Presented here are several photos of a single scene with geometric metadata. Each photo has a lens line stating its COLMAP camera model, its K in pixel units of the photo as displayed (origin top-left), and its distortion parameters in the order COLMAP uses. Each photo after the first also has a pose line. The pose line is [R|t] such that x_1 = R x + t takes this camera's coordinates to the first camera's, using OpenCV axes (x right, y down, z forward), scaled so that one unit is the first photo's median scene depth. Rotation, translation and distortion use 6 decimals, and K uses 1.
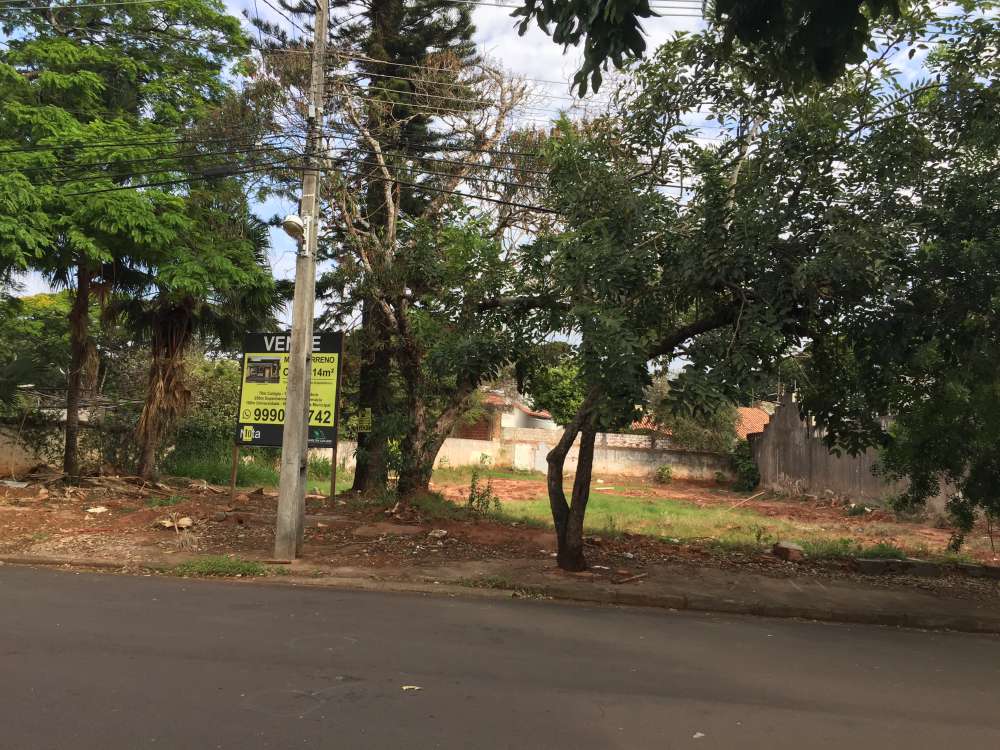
lens RADIAL K [[849.9, 0, 507.8], [0, 849.9, 373.1], [0, 0, 1]] dist [0.054122, -0.009447]
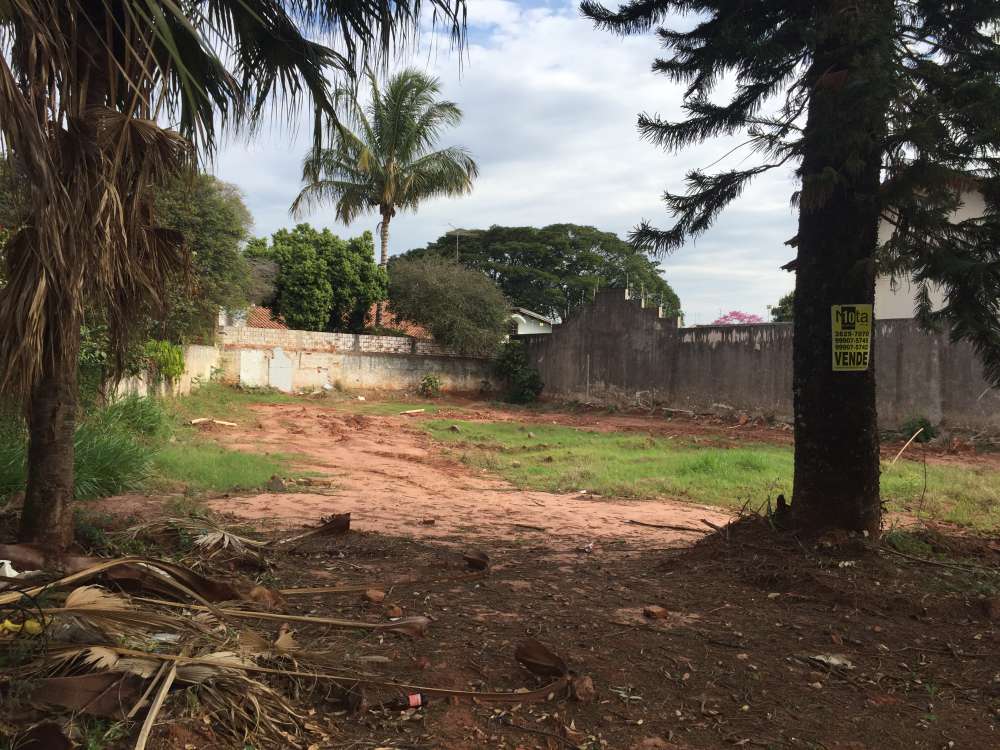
lens RADIAL K [[849.9, 0, 499.6], [0, 849.9, 369.2], [0, 0, 1]] dist [0.054122, -0.009447]
pose [[0.841200, -0.023337, 0.540220, -0.568053], [-0.042280, 0.993171, 0.108739, 0.040160], [-0.539069, -0.114311, 0.834469, 0.885037]]
